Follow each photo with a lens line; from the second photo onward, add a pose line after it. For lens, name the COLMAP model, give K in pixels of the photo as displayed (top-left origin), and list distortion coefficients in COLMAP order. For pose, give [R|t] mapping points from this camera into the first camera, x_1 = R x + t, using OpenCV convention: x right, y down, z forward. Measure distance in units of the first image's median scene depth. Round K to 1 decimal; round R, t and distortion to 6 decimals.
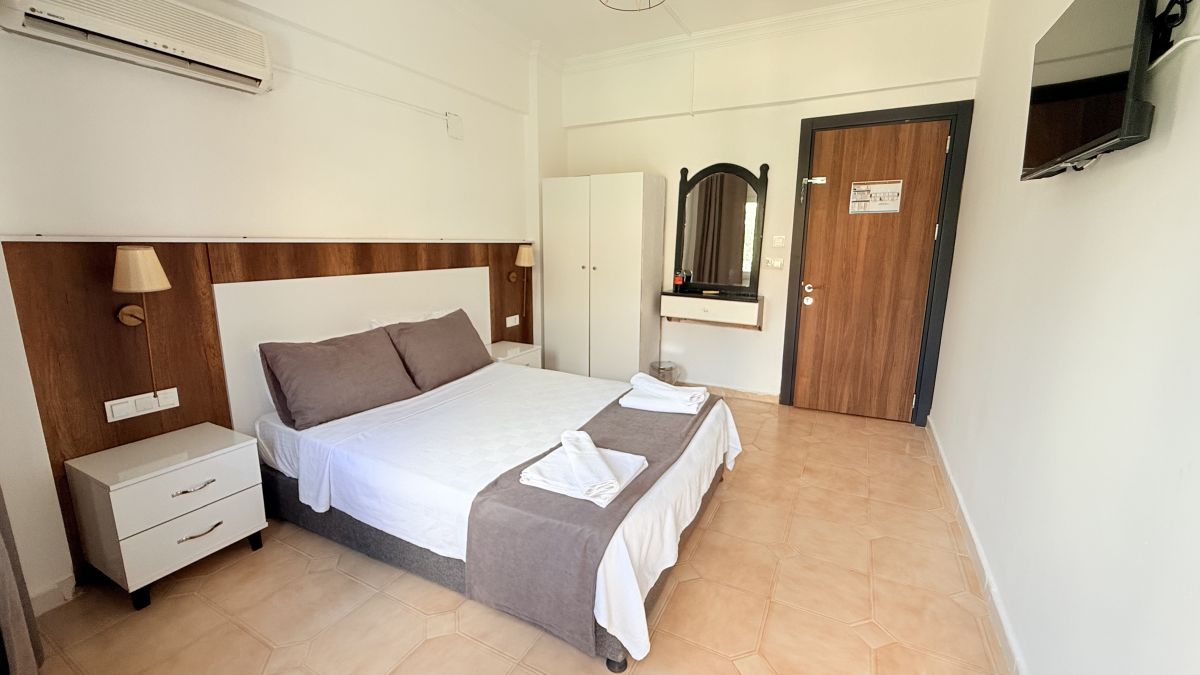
lens RADIAL K [[480.0, 0, 596.2], [0, 480.0, 336.1], [0, 0, 1]] dist [0.000474, 0.000106]
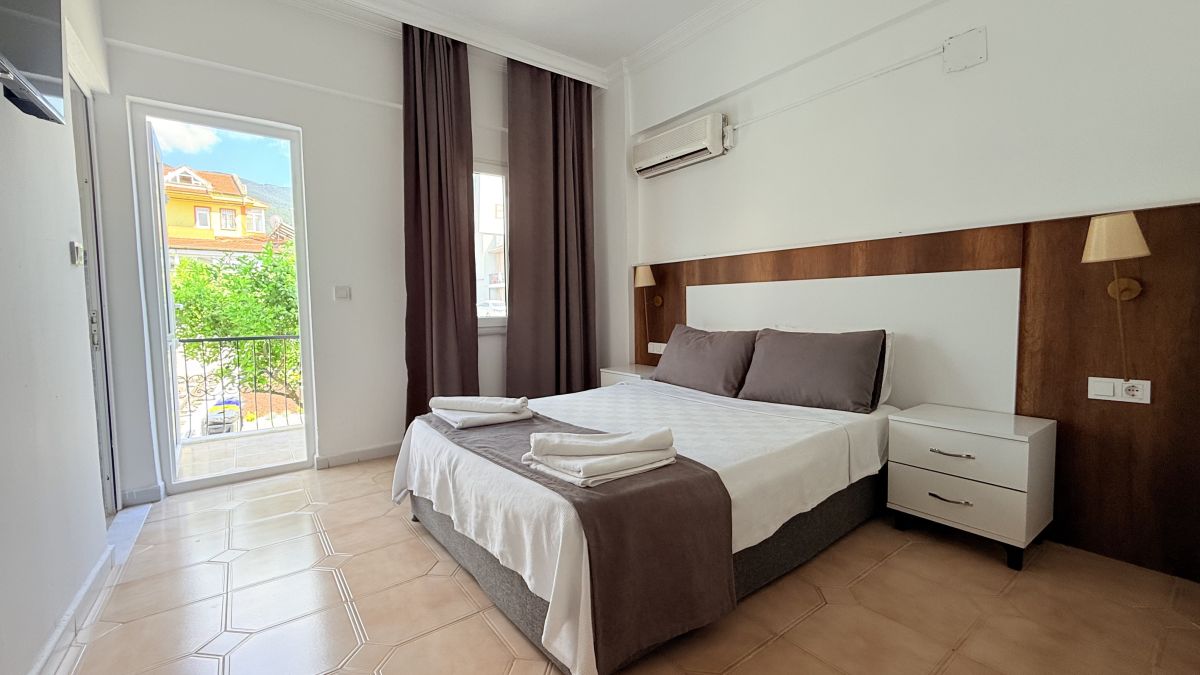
lens RADIAL K [[482.3, 0, 598.6], [0, 482.3, 335.1], [0, 0, 1]] dist [-0.000440, 0.000129]
pose [[-0.428420, 0.054268, -0.901948, 0.525684], [-0.162330, 0.977332, 0.135910, -0.078443], [0.888878, 0.204640, -0.409899, 0.933772]]
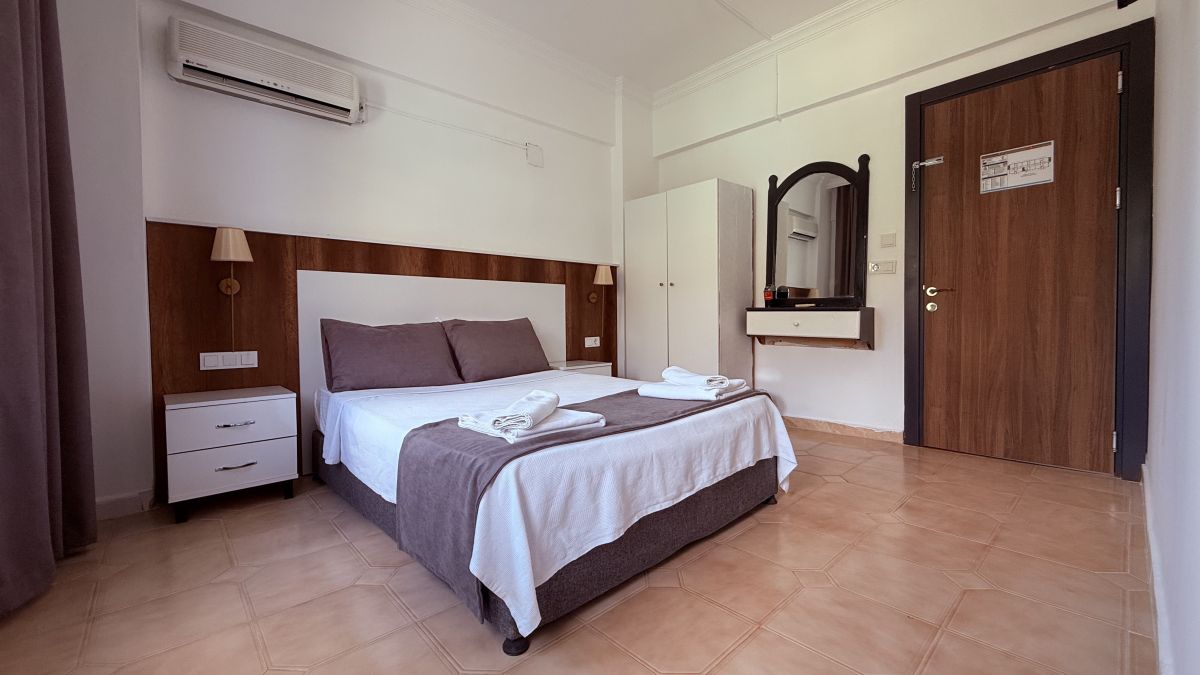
lens RADIAL K [[480.0, 0, 596.2], [0, 480.0, 336.1], [0, 0, 1]] dist [0.000474, 0.000106]
pose [[0.942083, -0.006047, -0.335326, 0.206858], [-0.047769, 0.987225, -0.152006, 0.132985], [0.331961, 0.159220, 0.929758, 0.098031]]
